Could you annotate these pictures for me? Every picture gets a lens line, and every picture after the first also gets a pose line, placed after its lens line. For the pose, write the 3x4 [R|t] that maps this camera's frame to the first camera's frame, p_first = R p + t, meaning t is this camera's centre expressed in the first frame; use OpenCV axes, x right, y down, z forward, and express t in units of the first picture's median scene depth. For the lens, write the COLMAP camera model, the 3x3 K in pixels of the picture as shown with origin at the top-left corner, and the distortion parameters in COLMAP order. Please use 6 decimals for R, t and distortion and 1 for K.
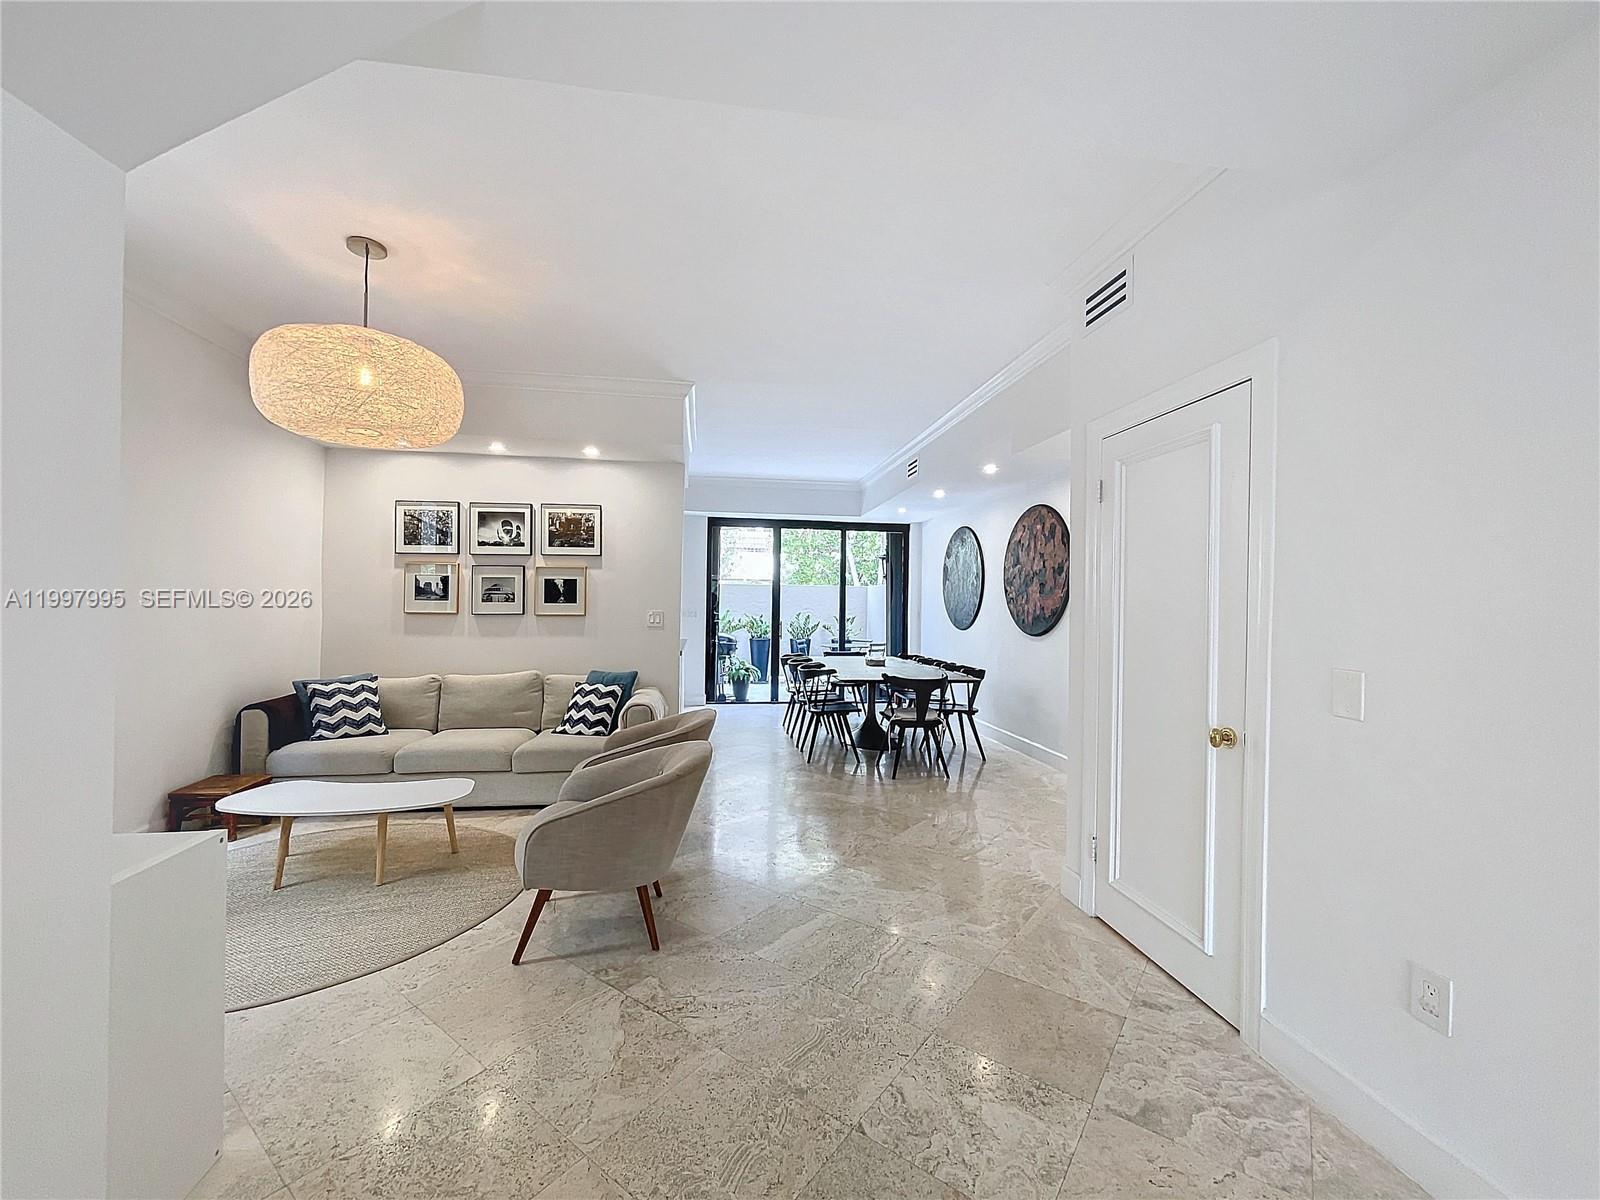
lens RADIAL K [[647.7, 0, 791.3], [0, 647.7, 596.4], [0, 0, 1]] dist [0.003909, -0.000028]
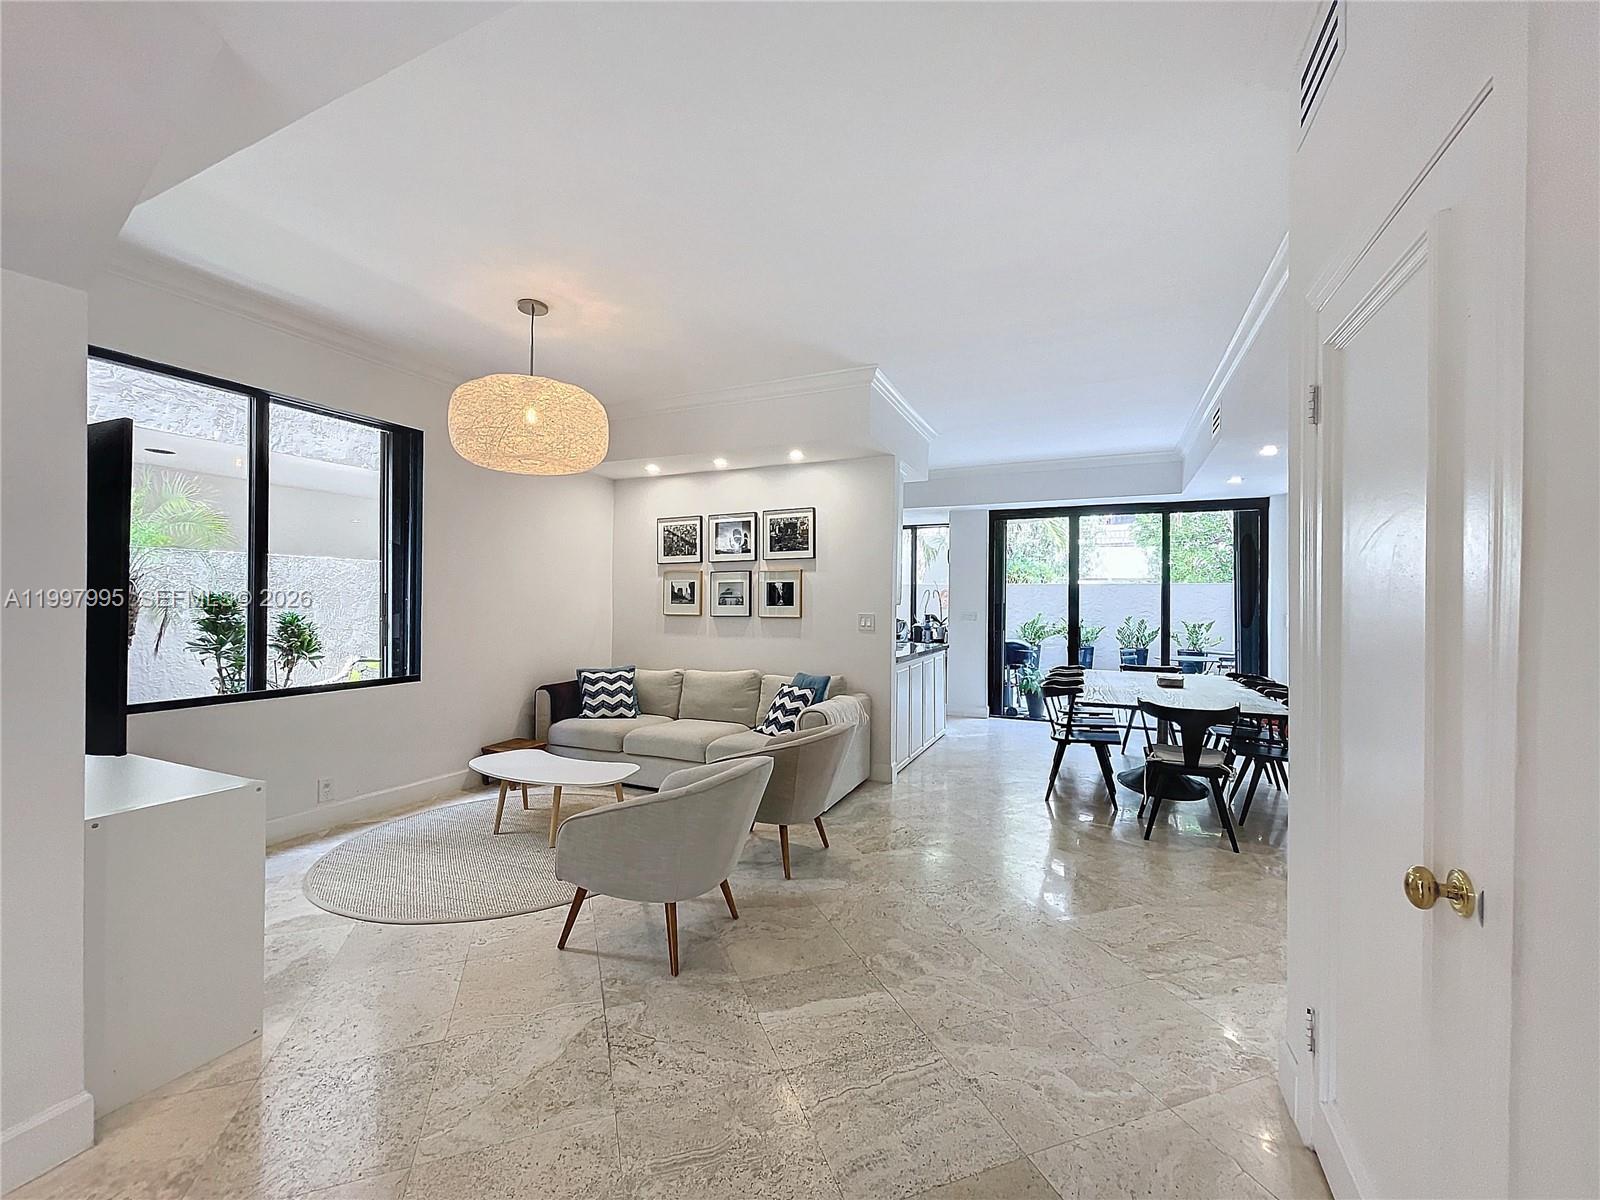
lens RADIAL K [[647.7, 0, 791.8], [0, 647.7, 594.1], [0, 0, 1]] dist [0.003909, -0.000028]
pose [[0.841950, -0.013810, -0.539378, 0.215564], [0.009228, 0.999895, -0.011196, 0.003365], [0.539476, 0.004449, 0.841989, 0.144890]]
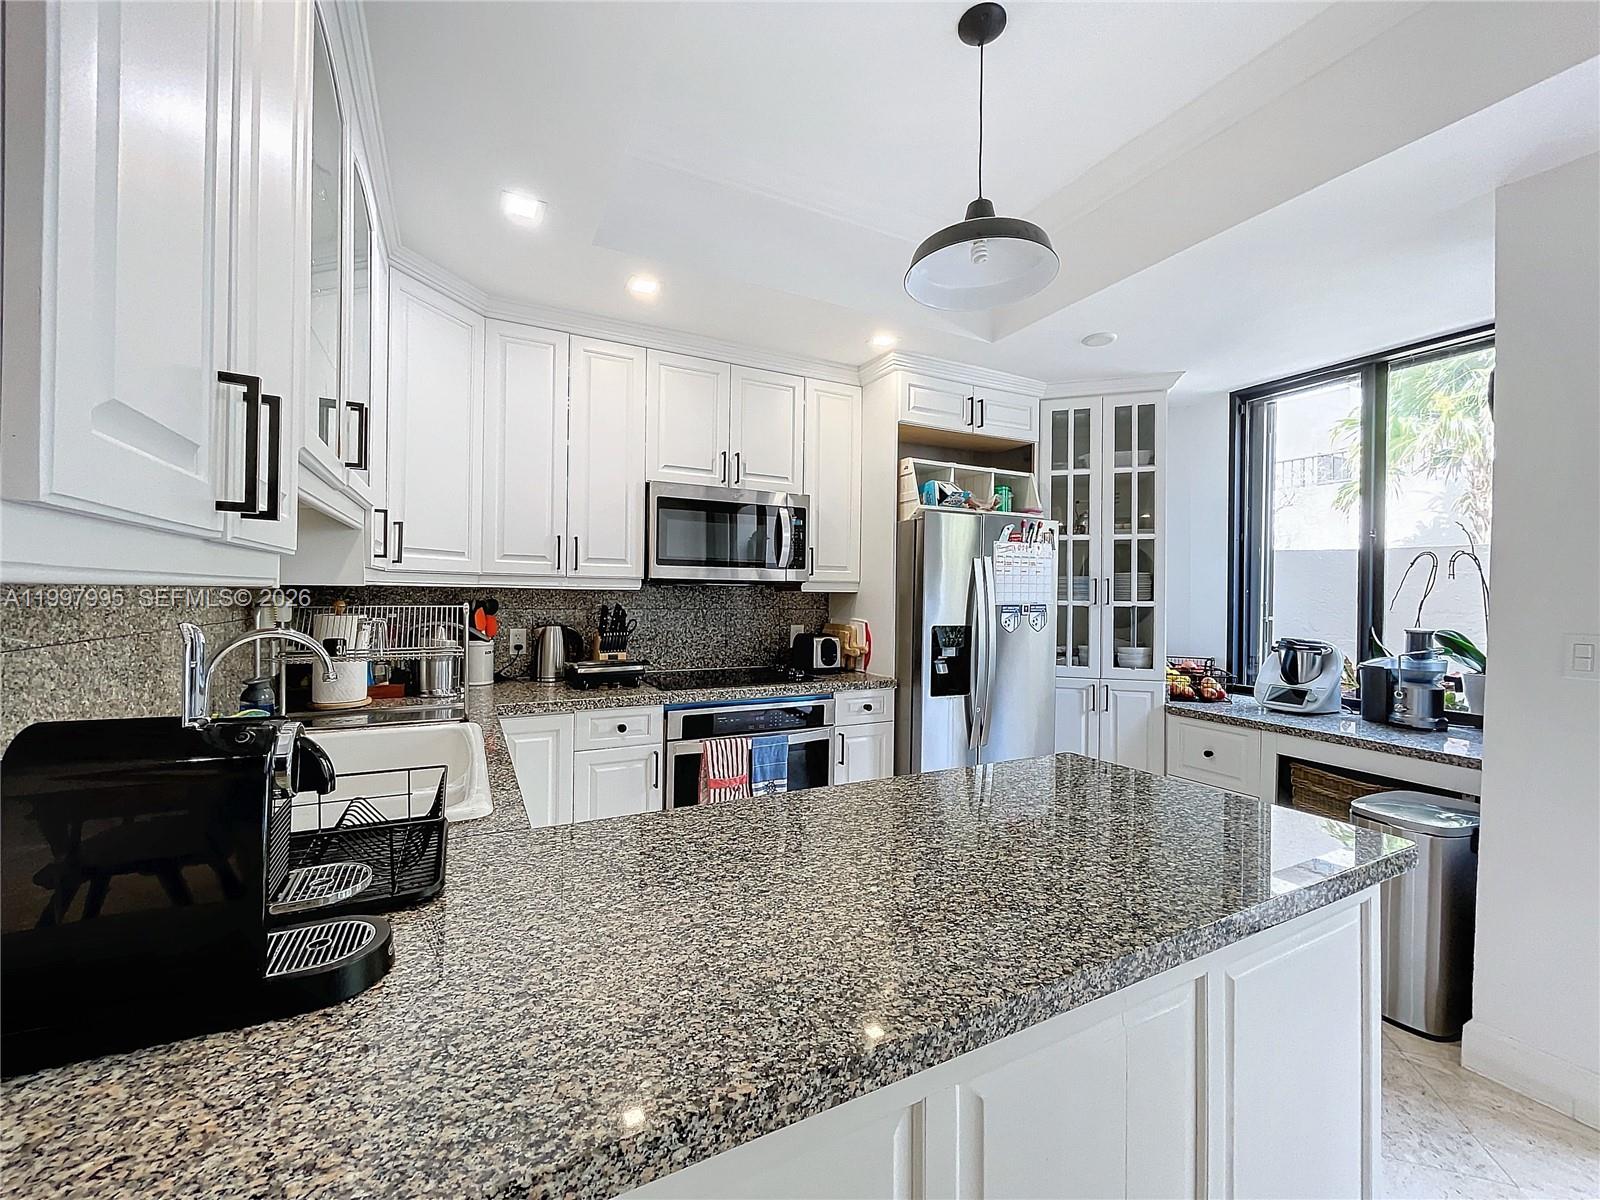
lens RADIAL K [[647.7, 0, 787.7], [0, 647.7, 594.5], [0, 0, 1]] dist [0.003909, -0.000028]
pose [[0.337686, -0.007940, -0.941225, -0.105814], [0.003927, 0.999968, -0.007027, 0.014046], [0.941251, -0.001323, 0.337706, 1.191471]]
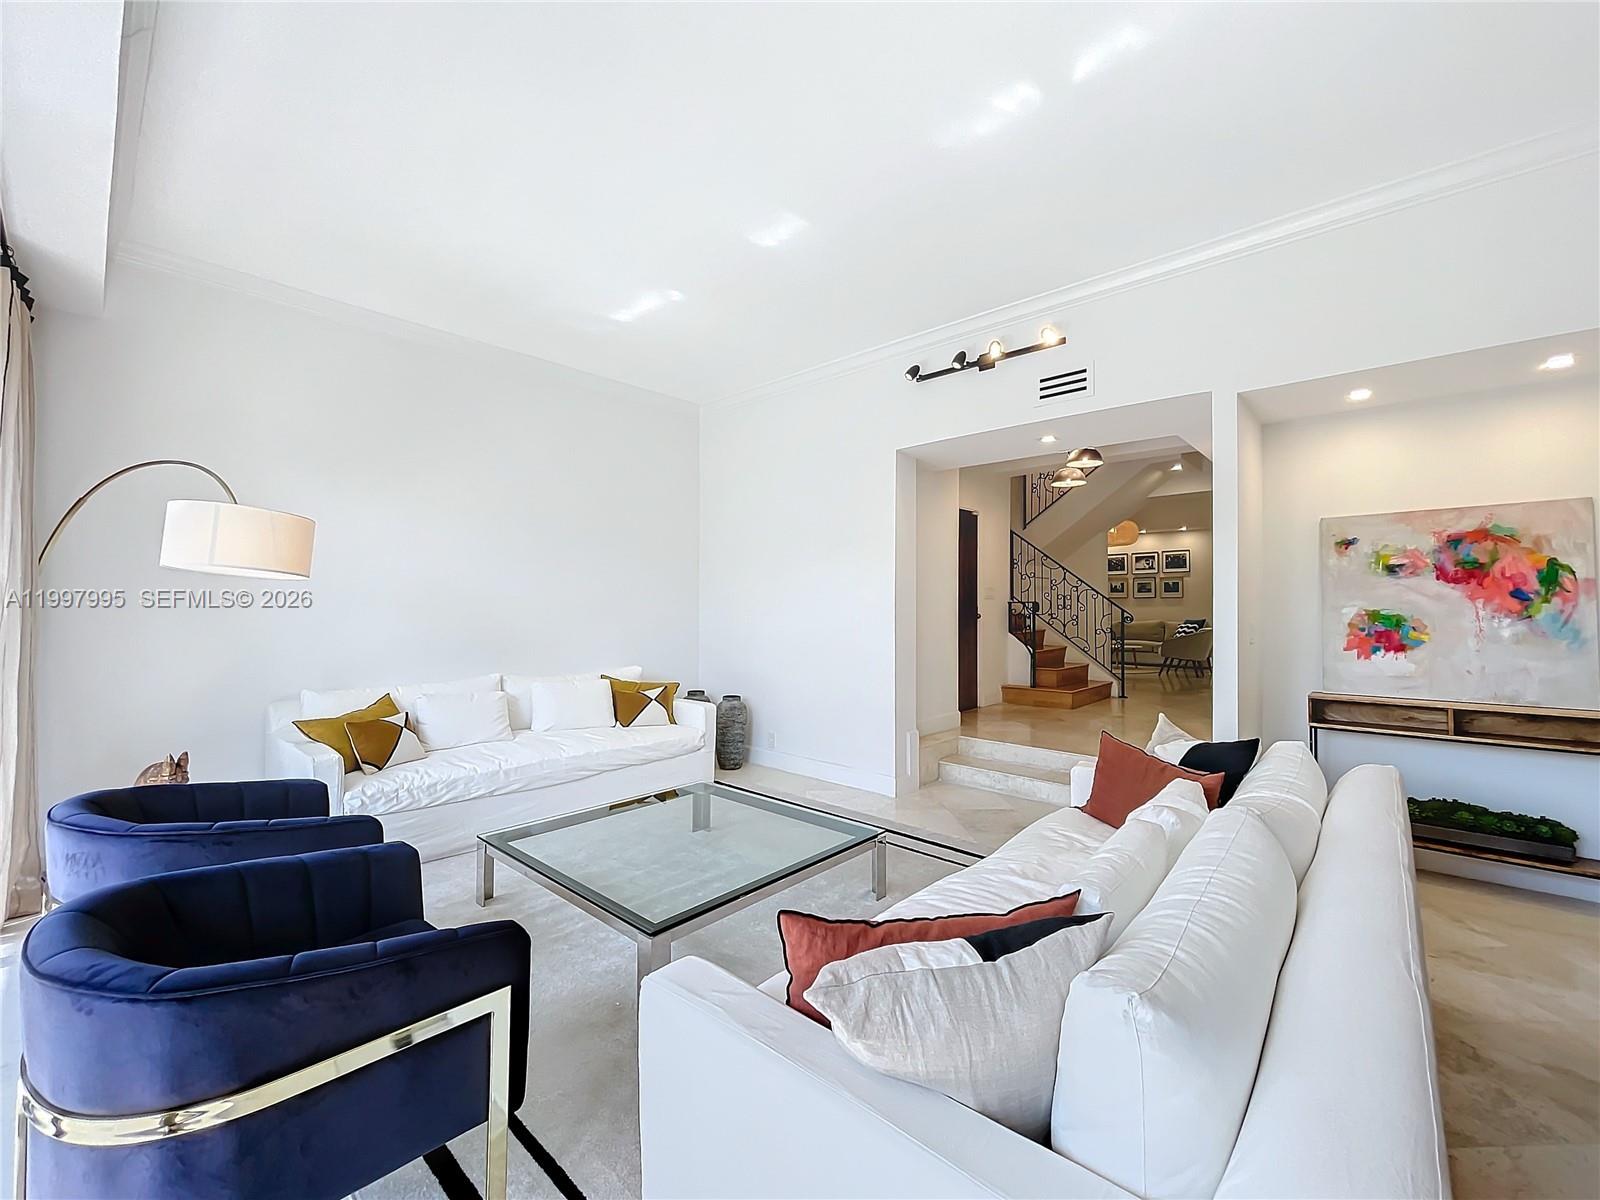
lens RADIAL K [[647.7, 0, 815.5], [0, 647.7, 603.1], [0, 0, 1]] dist [0.003909, -0.000028]
pose [[0.659827, -0.018301, -0.751195, 0.571905], [0.014739, 0.999826, -0.011412, 0.058375], [0.751273, -0.003542, 0.659982, -1.560837]]
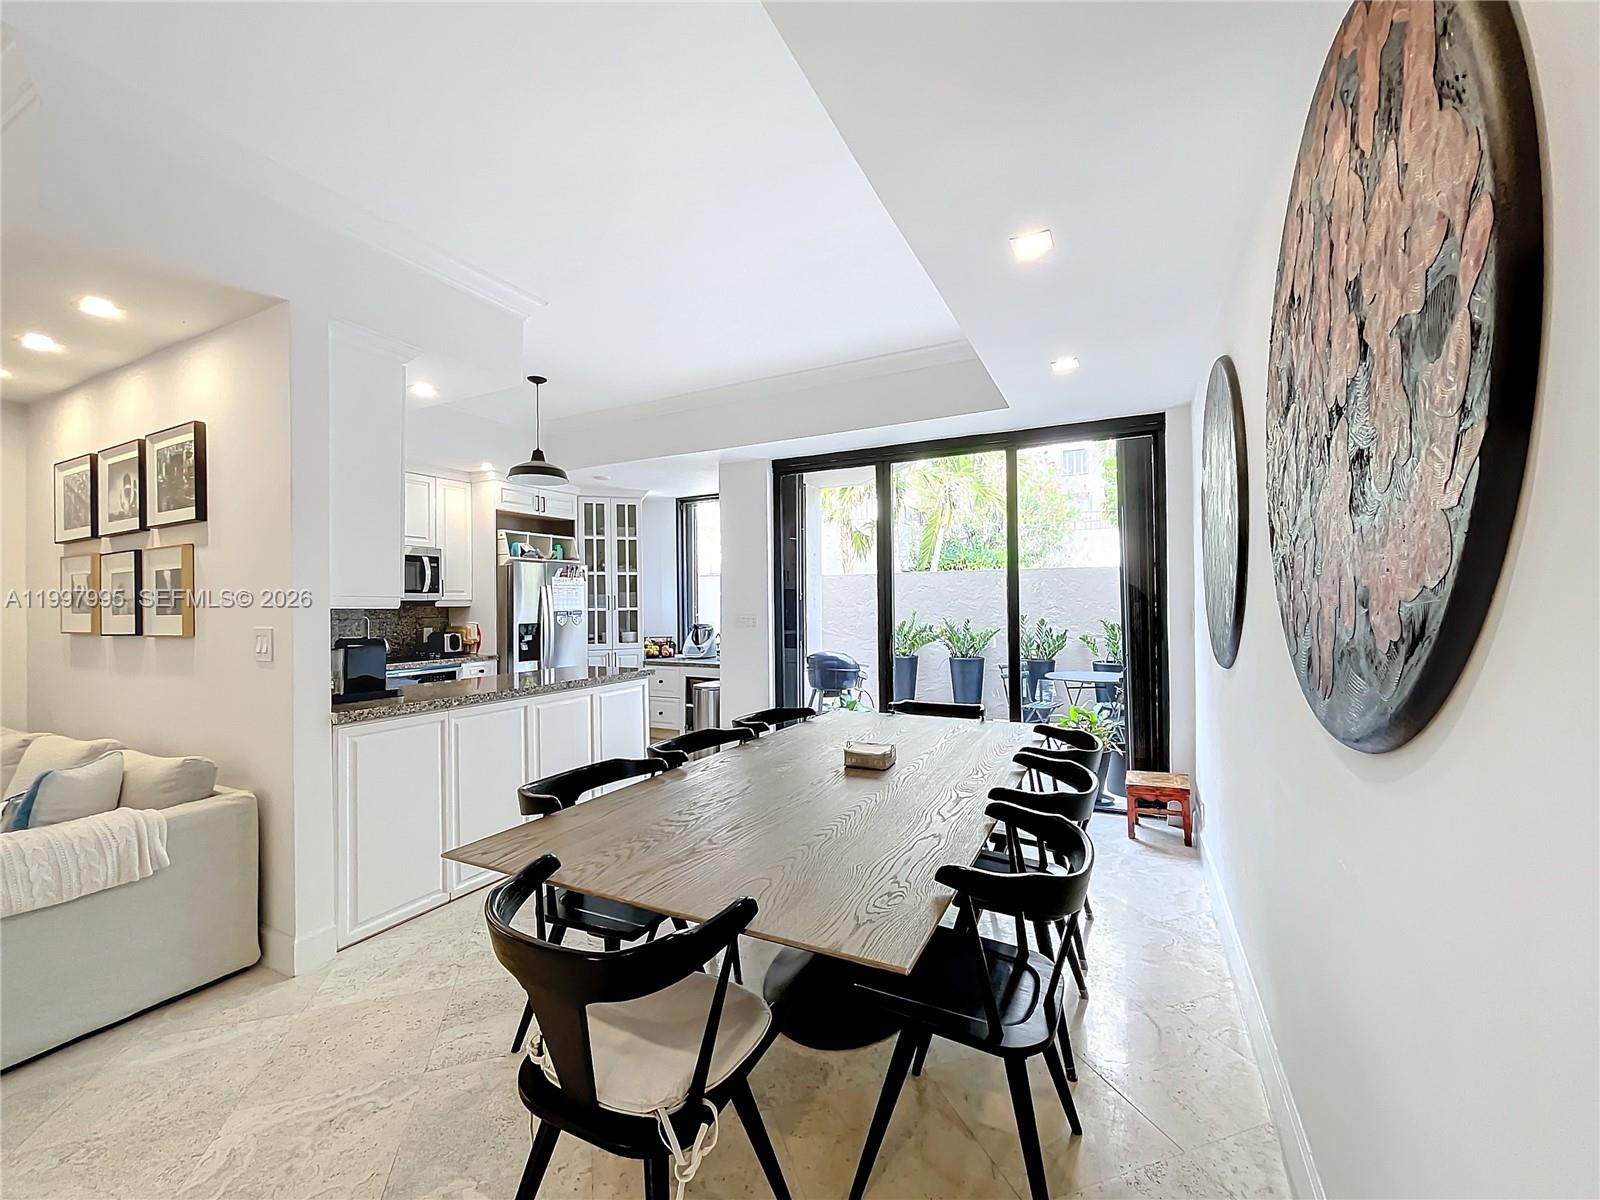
lens RADIAL K [[671.0, 0, 780.5], [0, 671.0, 595.0], [0, 0, 1]] dist [-0.002235, -0.000342]
pose [[0.821642, -0.029982, -0.569214, 0.390612], [0.028885, 0.999523, -0.010953, 0.016050], [0.569271, -0.007442, 0.822116, 0.836296]]
